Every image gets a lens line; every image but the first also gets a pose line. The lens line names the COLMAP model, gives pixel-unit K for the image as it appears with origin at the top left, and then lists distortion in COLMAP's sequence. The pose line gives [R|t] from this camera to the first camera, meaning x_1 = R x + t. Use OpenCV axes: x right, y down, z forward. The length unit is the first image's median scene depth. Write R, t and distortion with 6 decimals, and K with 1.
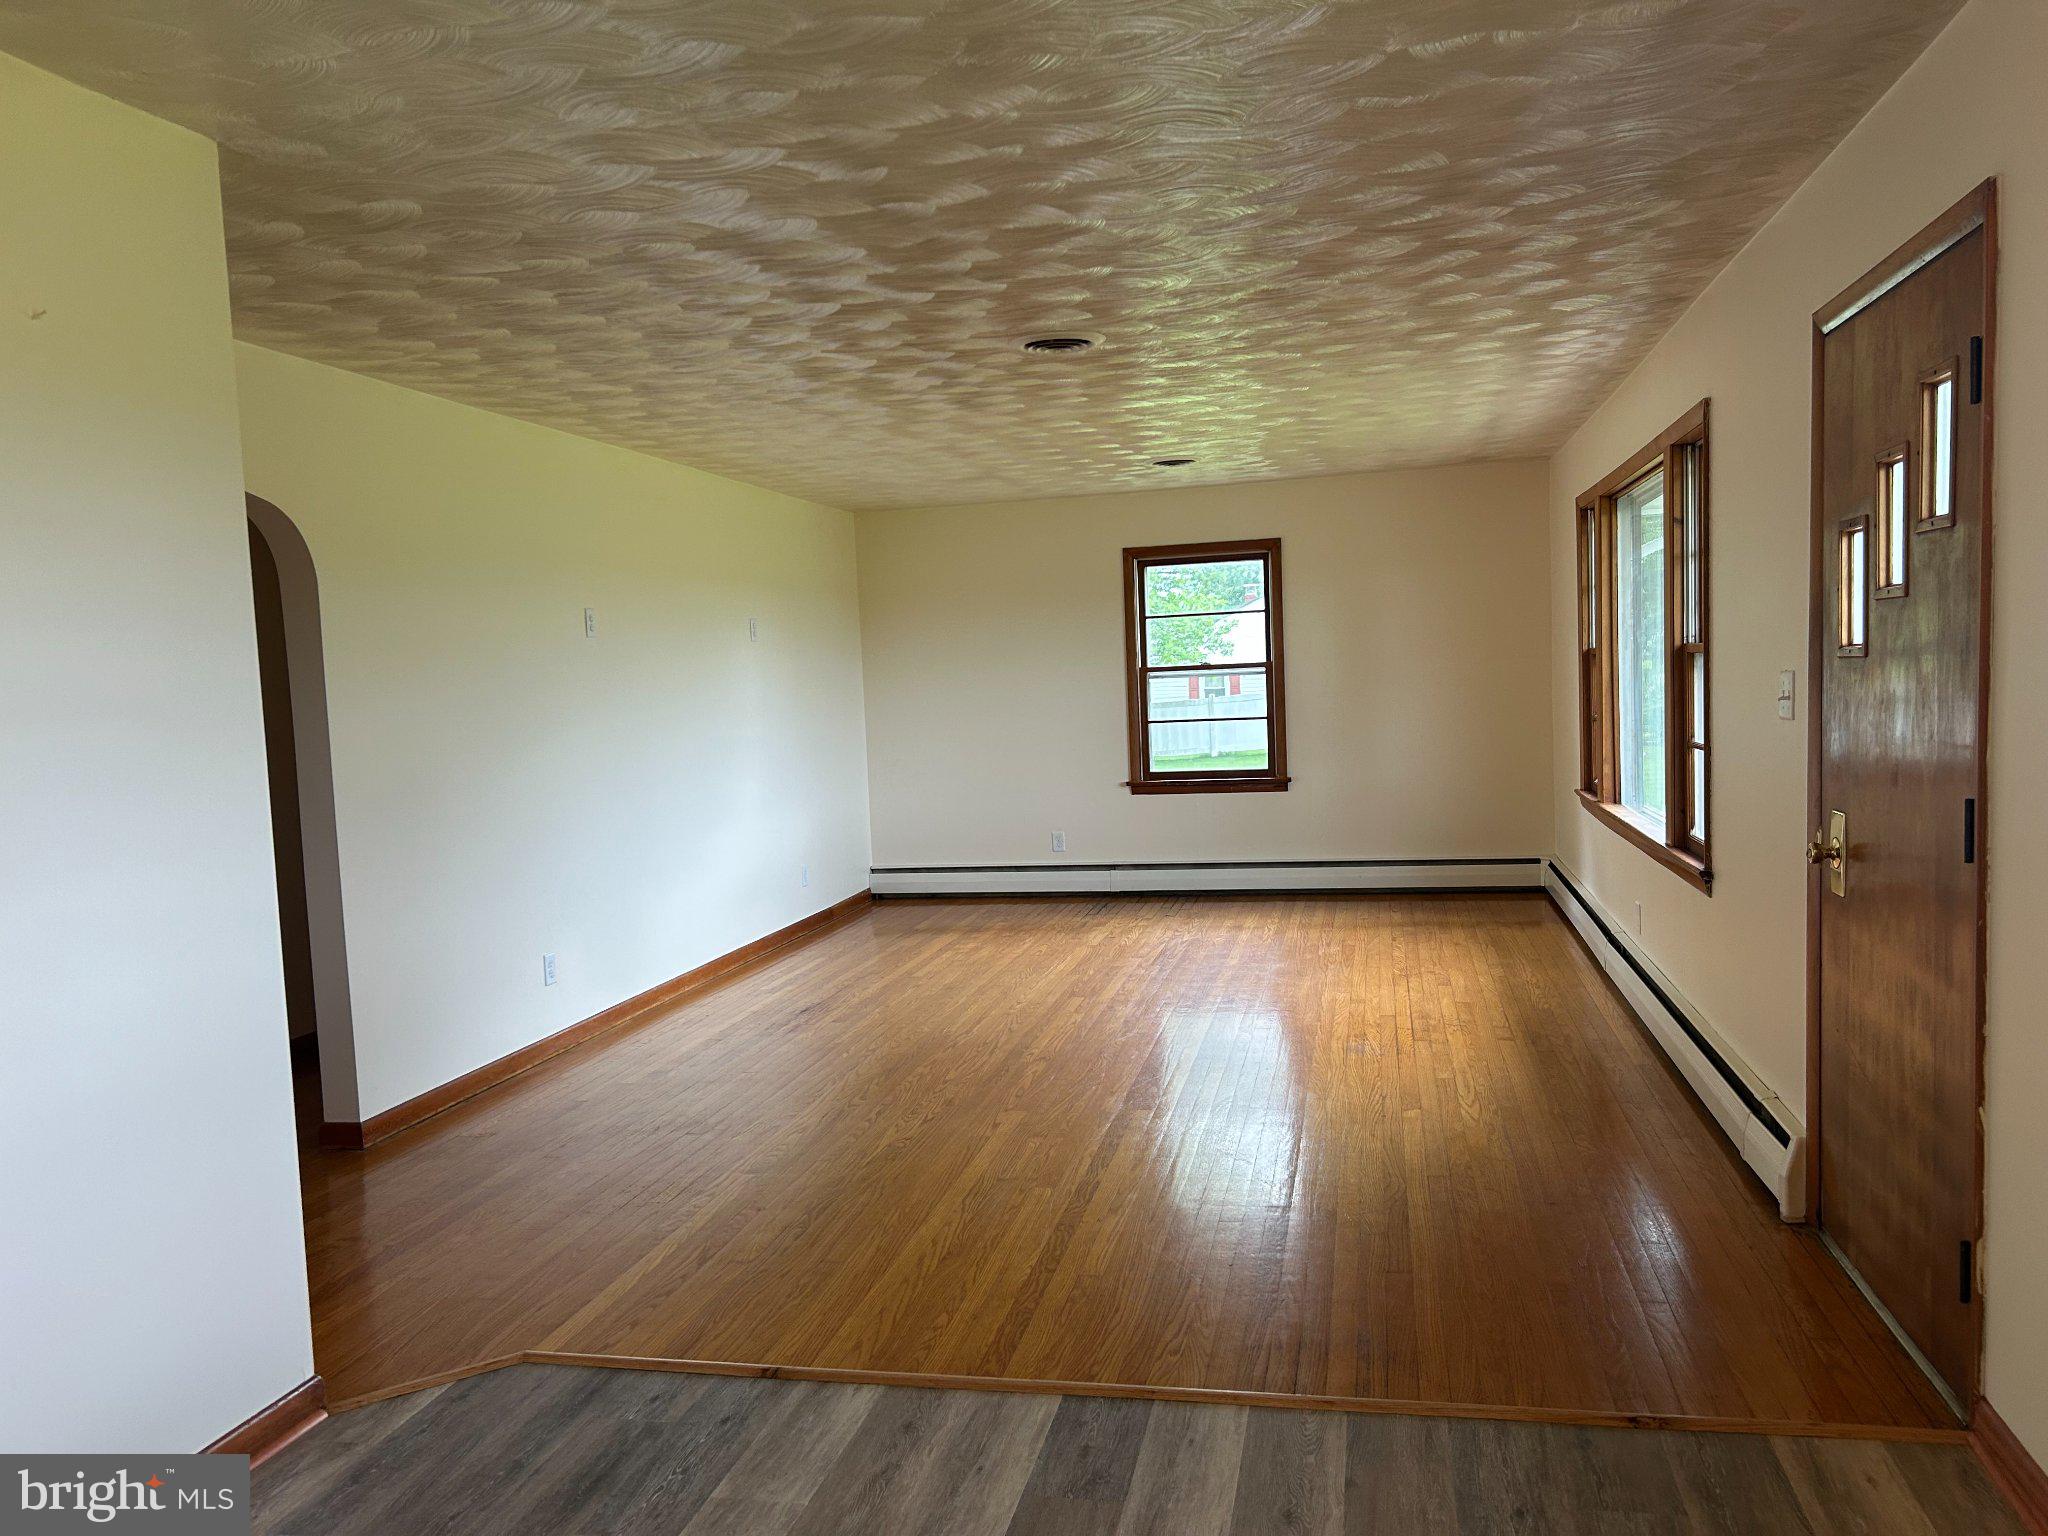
lens RADIAL K [[1546.0, 0, 1024.6], [0, 1546.0, 773.2], [0, 0, 1]] dist [0.057482, -0.047780]
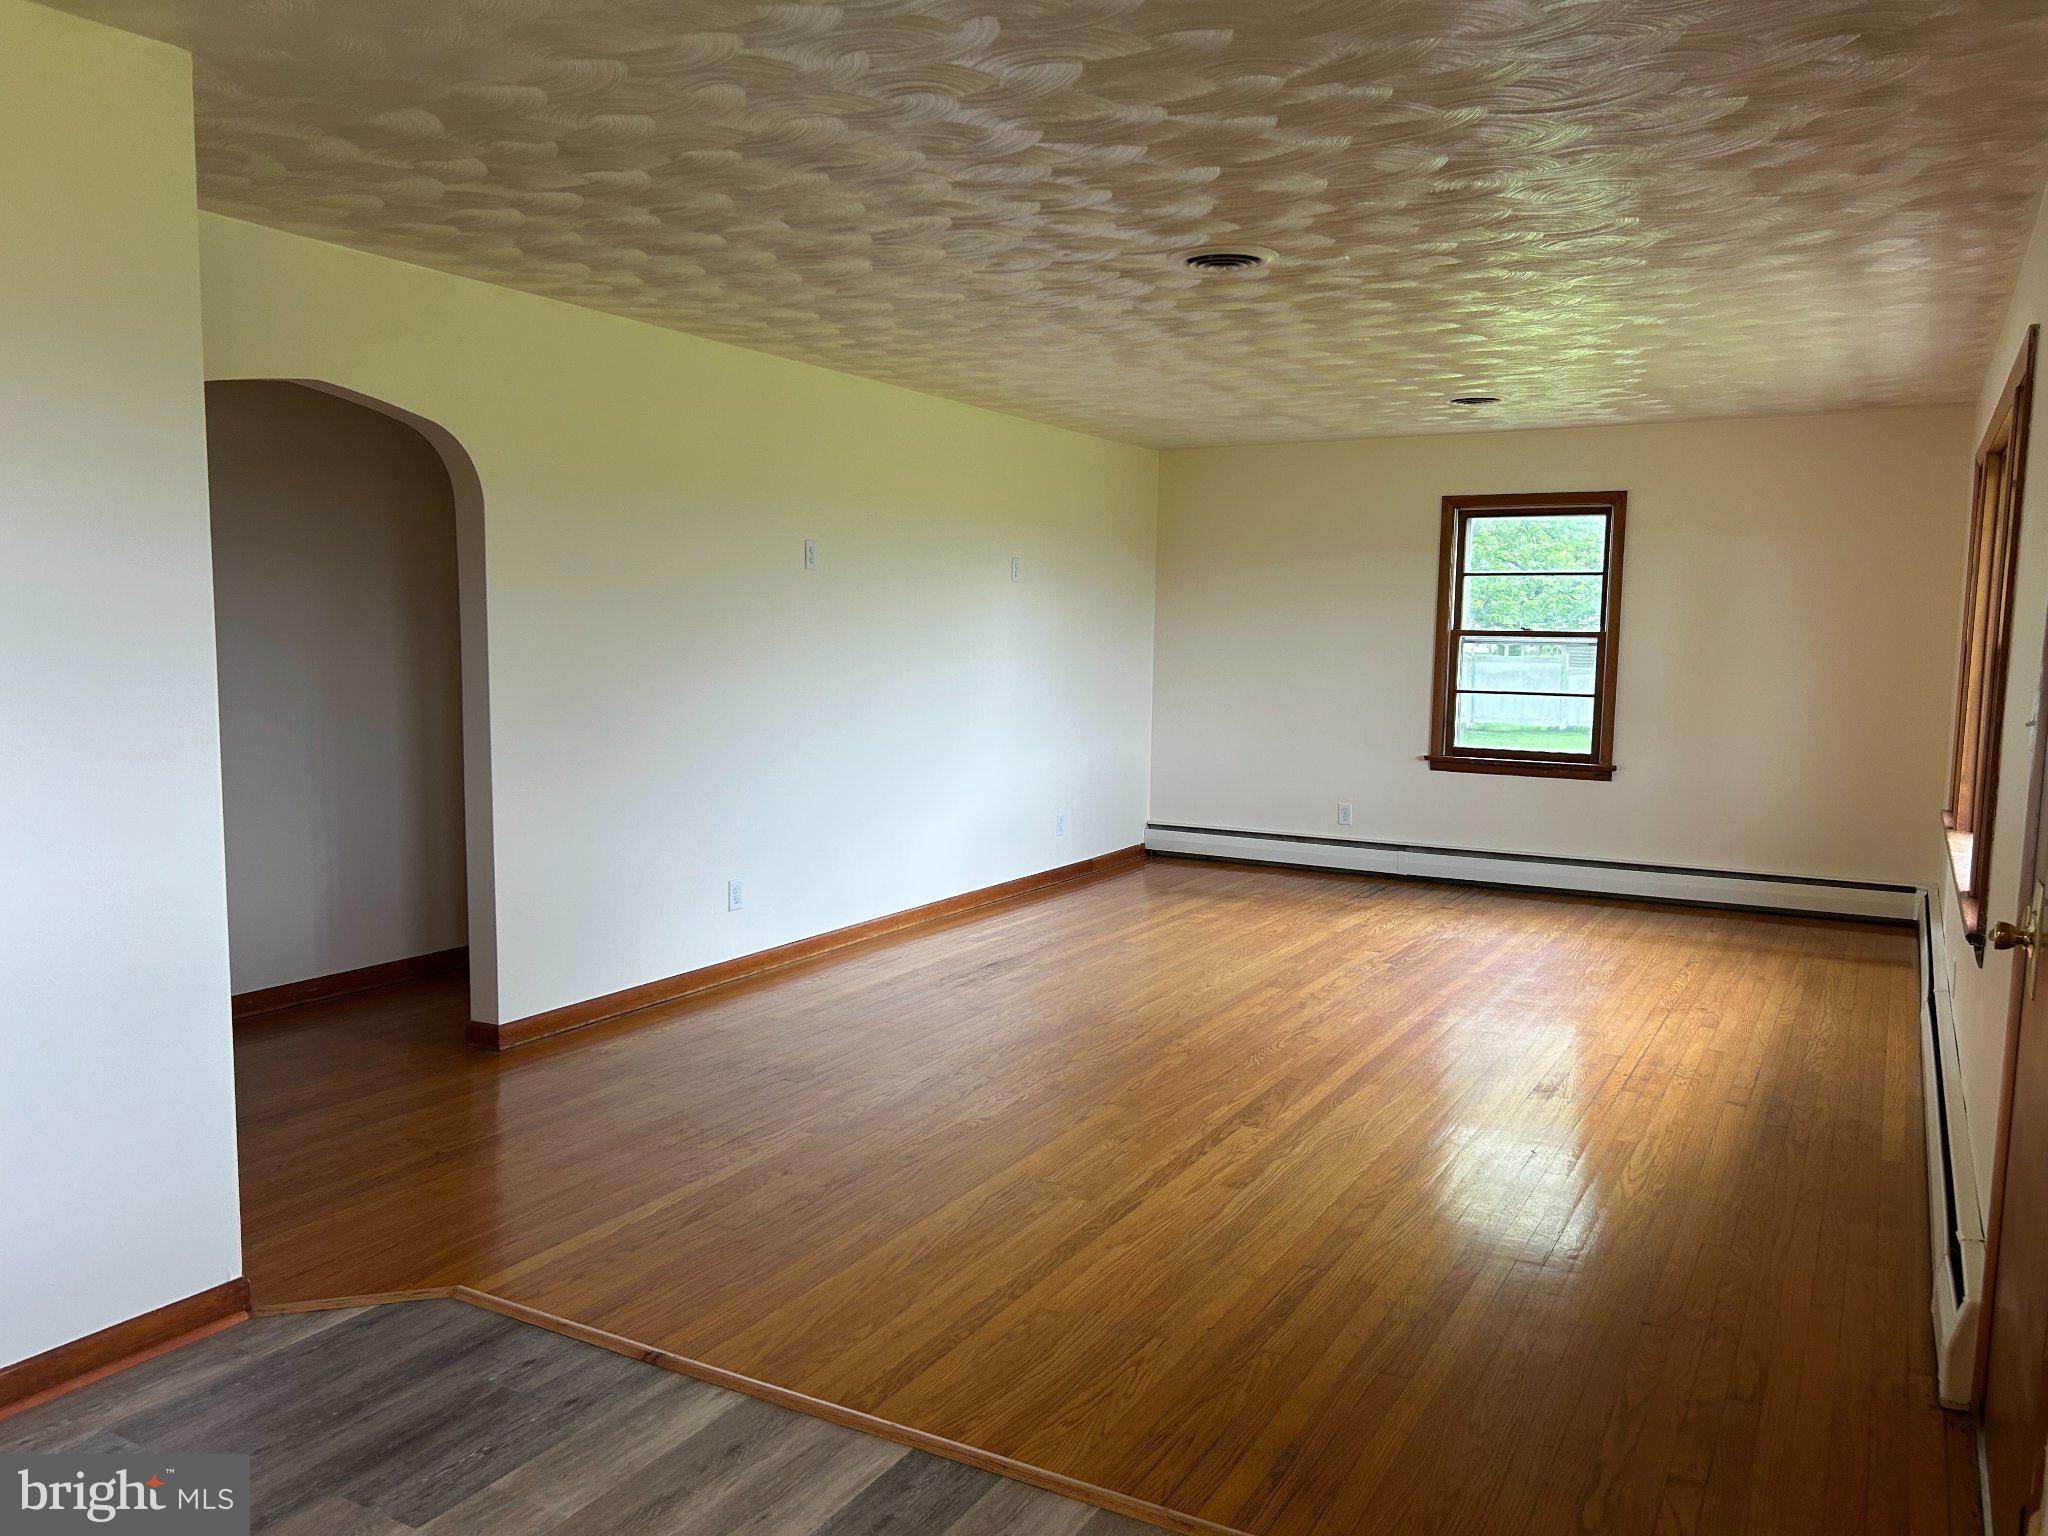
lens RADIAL K [[1546.0, 0, 1031.5], [0, 1546.0, 774.5], [0, 0, 1]] dist [0.057482, -0.047780]
pose [[0.956391, 0.085273, -0.279365, 0.158932], [-0.074483, 0.996016, 0.049036, -0.016717], [0.282433, -0.026090, 0.958932, 0.091576]]
